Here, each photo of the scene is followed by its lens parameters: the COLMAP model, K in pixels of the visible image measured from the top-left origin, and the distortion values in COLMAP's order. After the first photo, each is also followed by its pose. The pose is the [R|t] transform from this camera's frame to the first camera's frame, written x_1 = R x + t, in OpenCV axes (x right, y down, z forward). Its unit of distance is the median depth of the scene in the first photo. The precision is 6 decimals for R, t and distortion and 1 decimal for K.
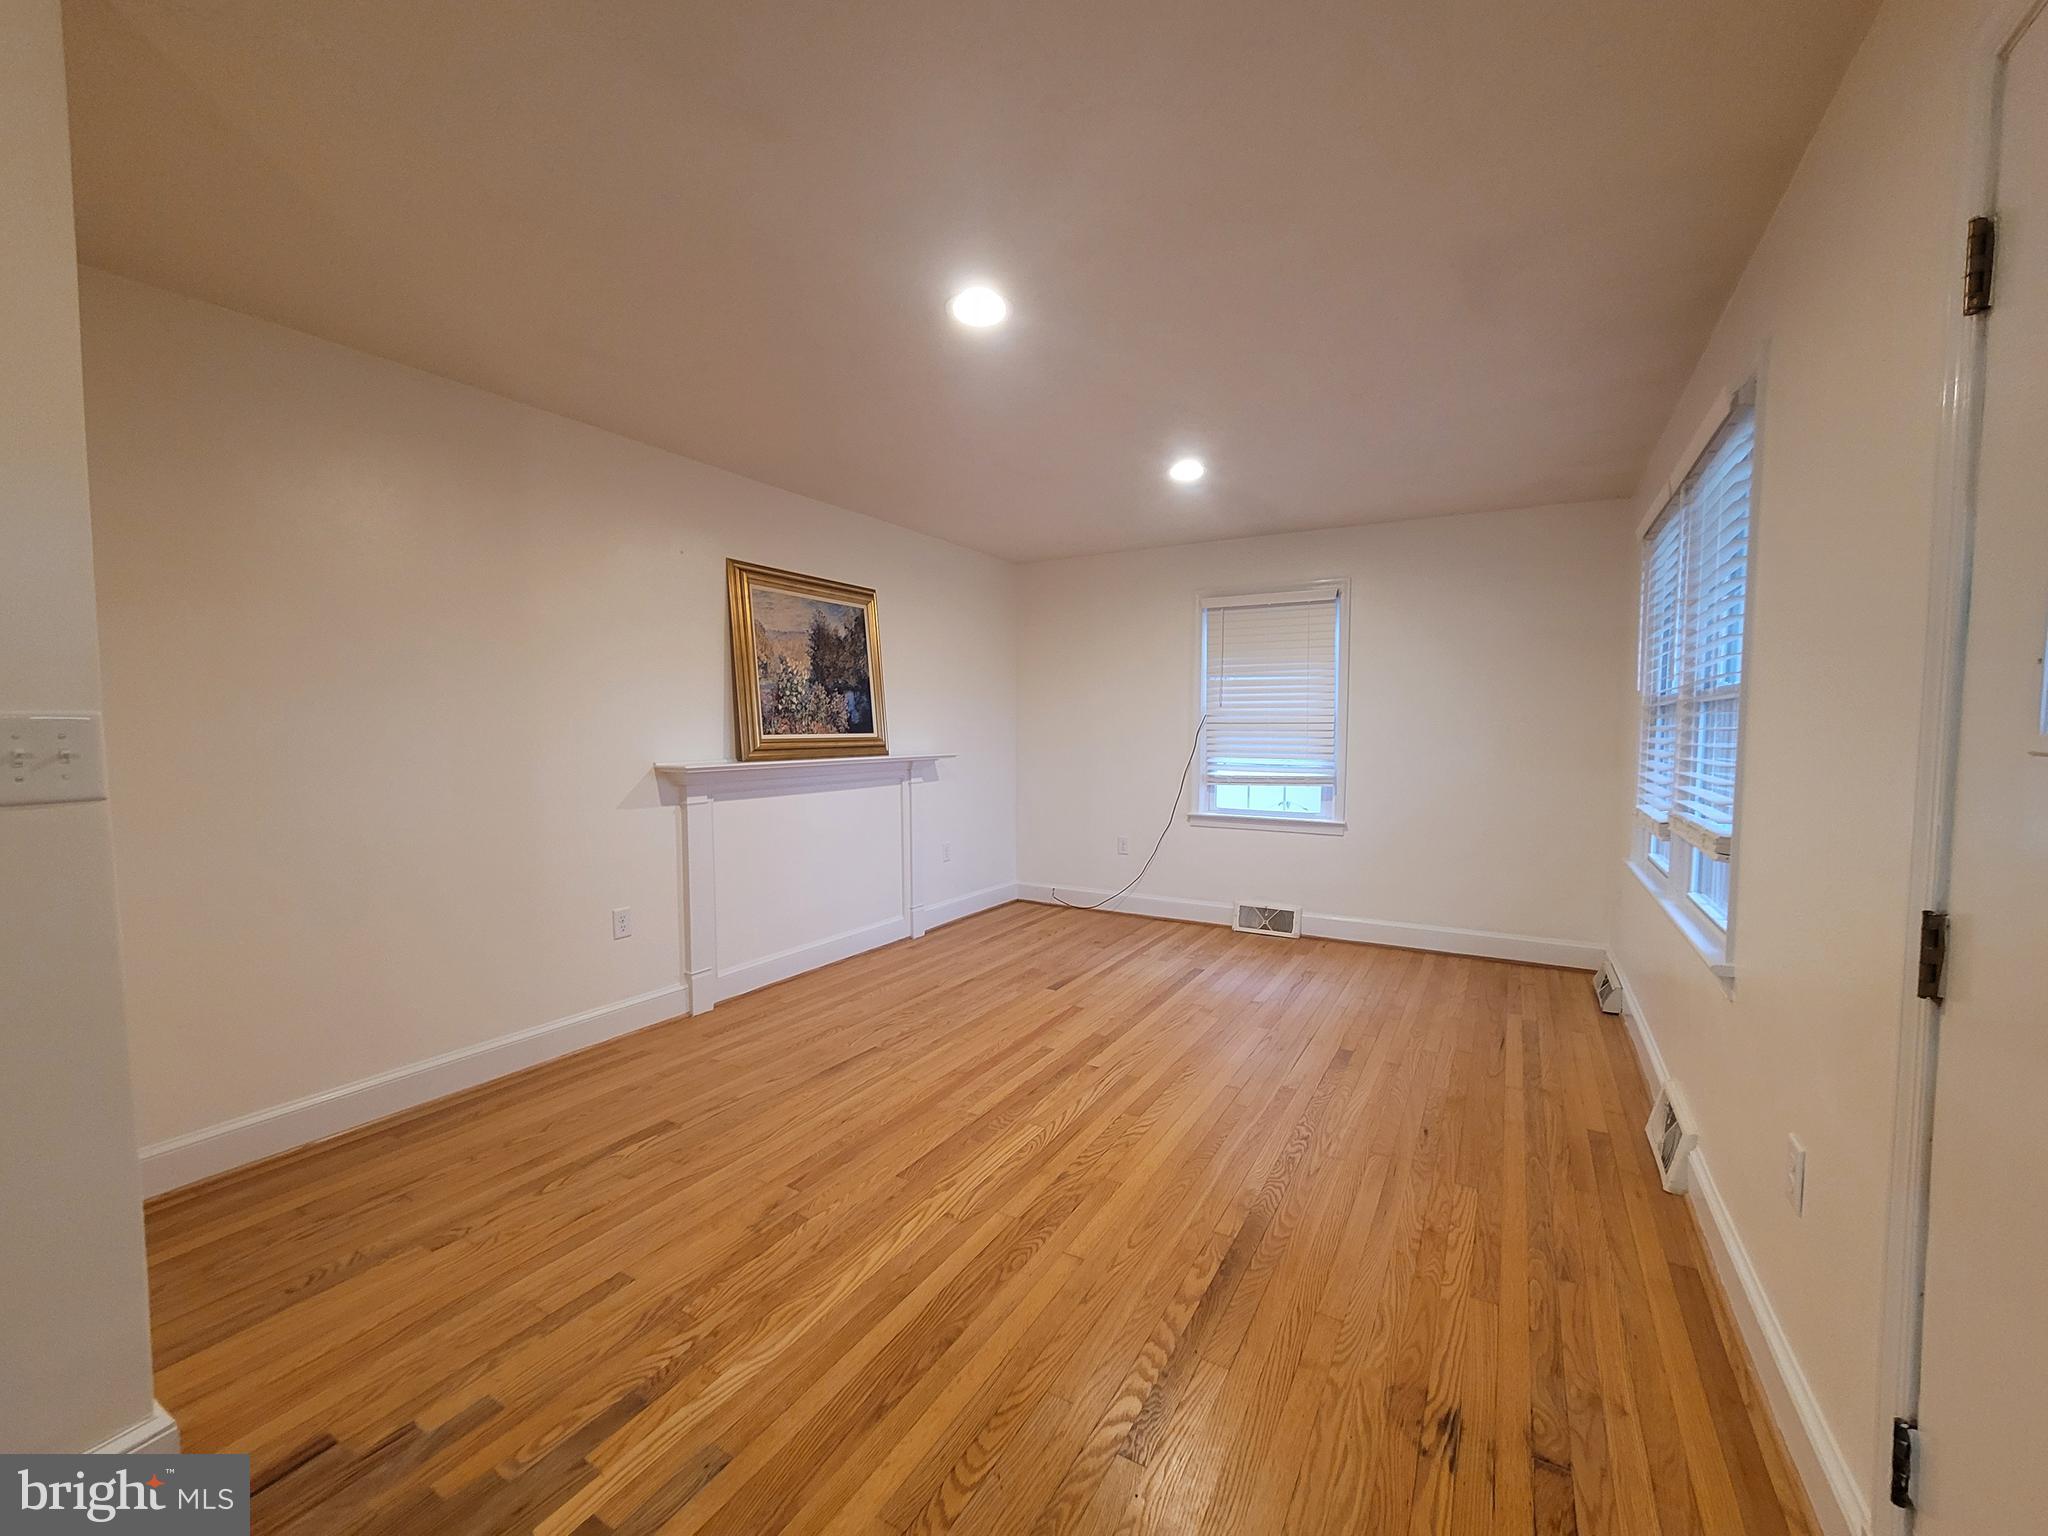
lens RADIAL K [[840.8, 0, 1036.0], [0, 840.8, 776.3], [0, 0, 1]] dist [-0.001219, 0.000331]
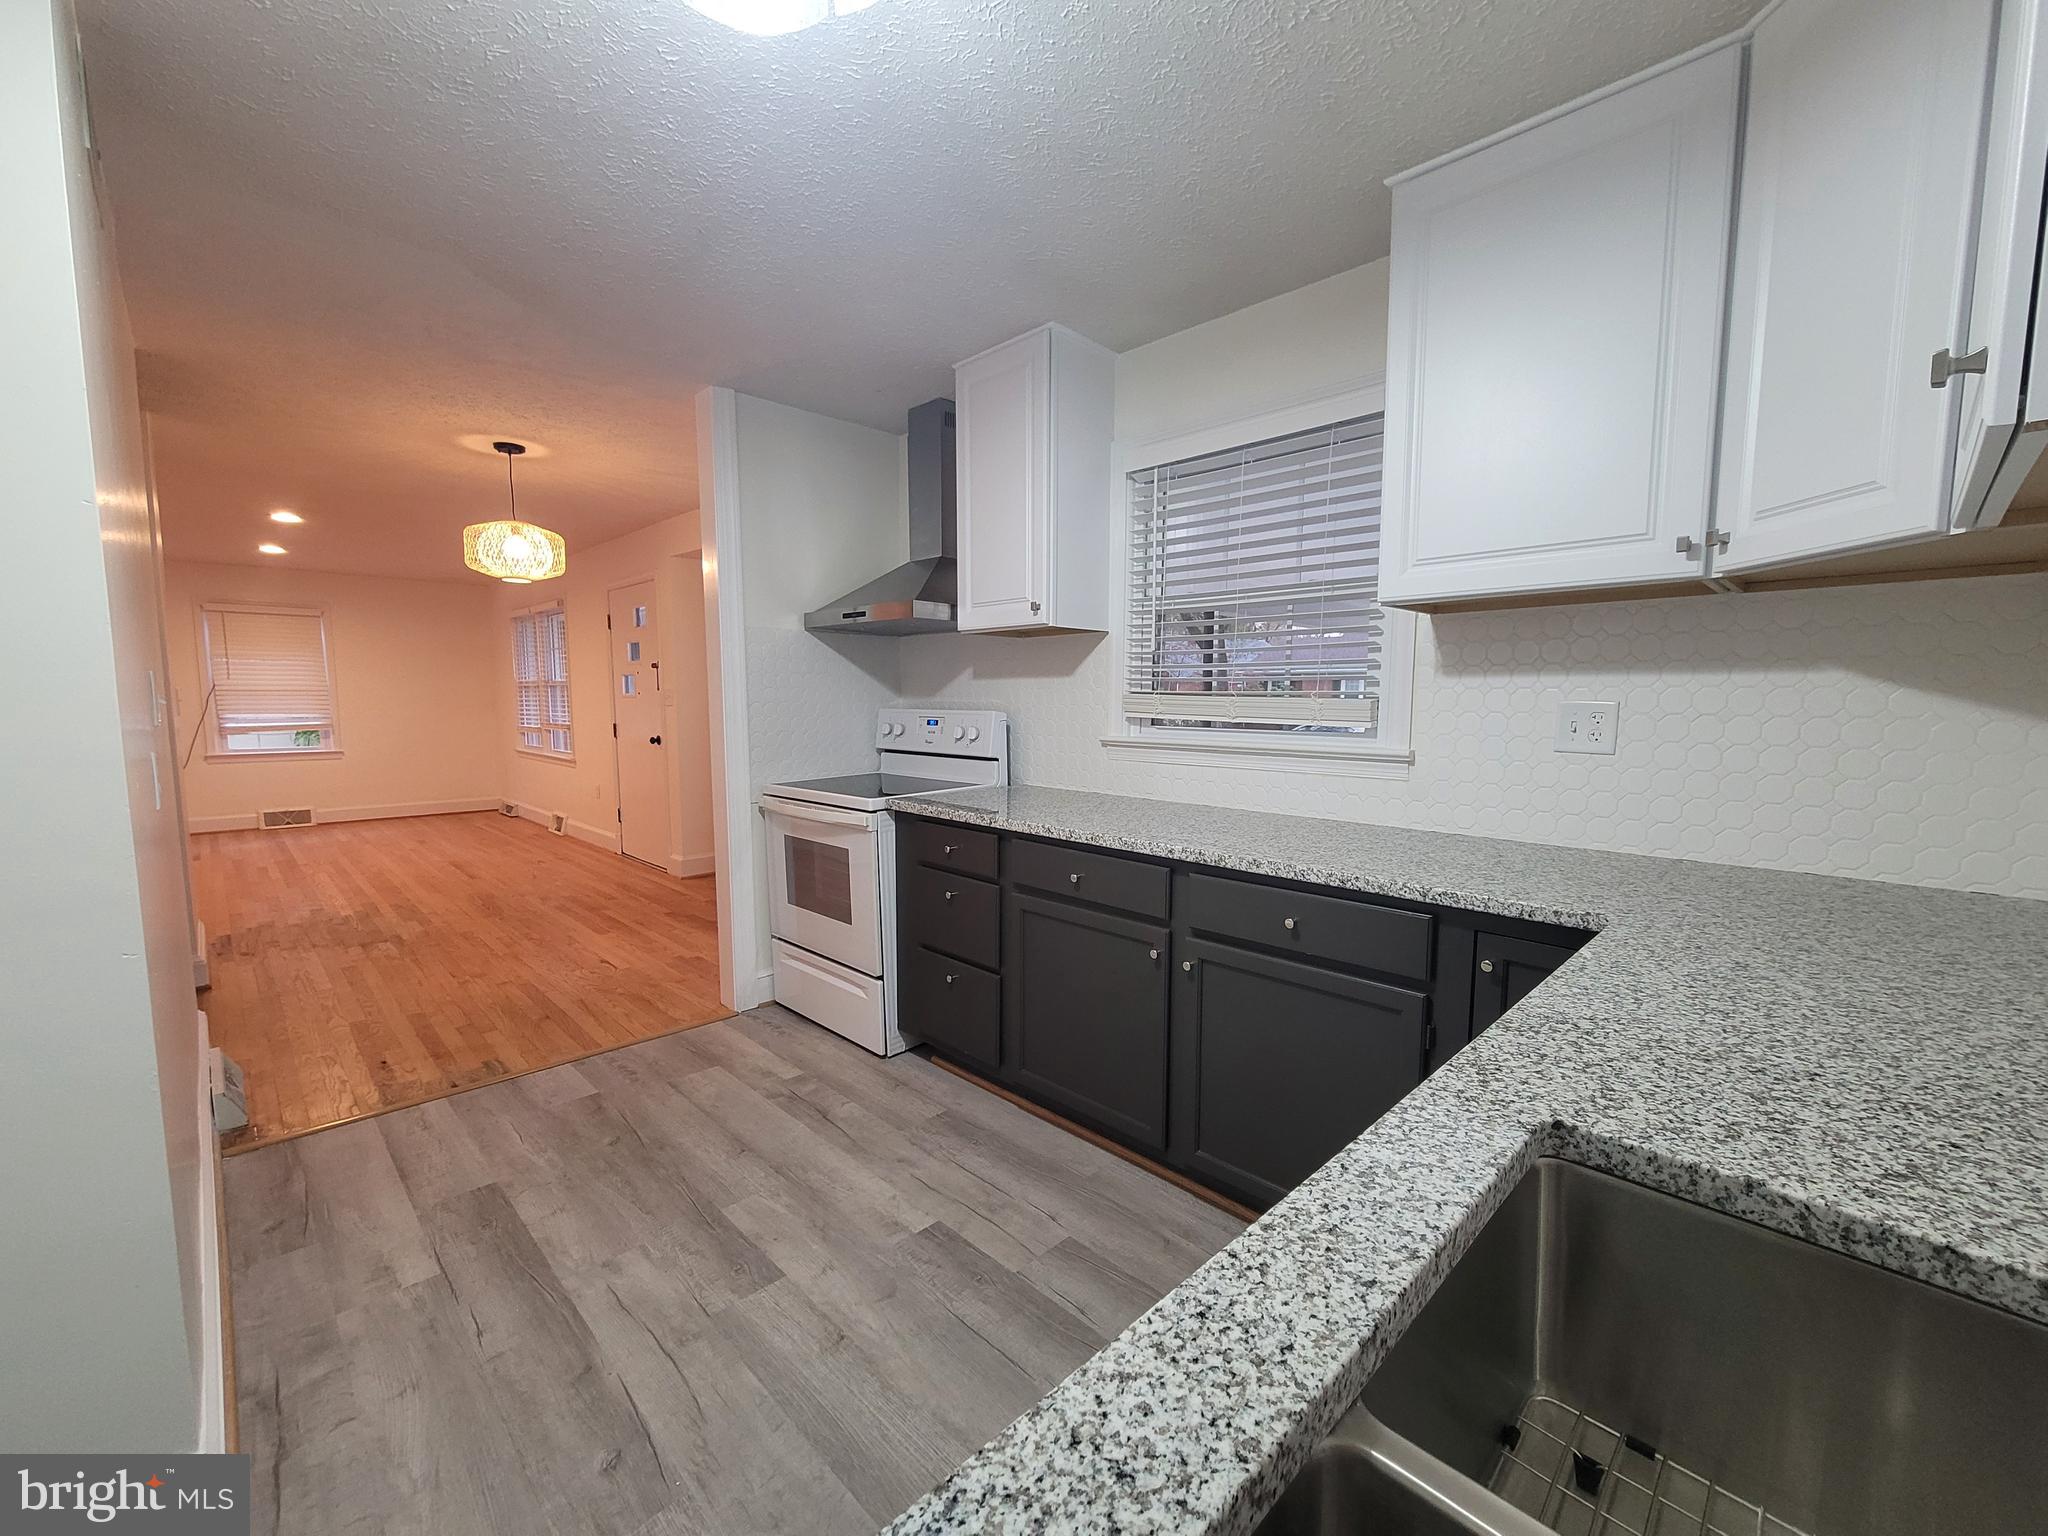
lens RADIAL K [[840.8, 0, 1041.6], [0, 840.8, 780.0], [0, 0, 1]] dist [-0.001219, 0.000331]
pose [[0.266055, -0.099037, 0.958857, -1.146793], [0.056398, 0.994604, 0.087080, 0.061193], [-0.962307, 0.030909, 0.270205, -1.036511]]
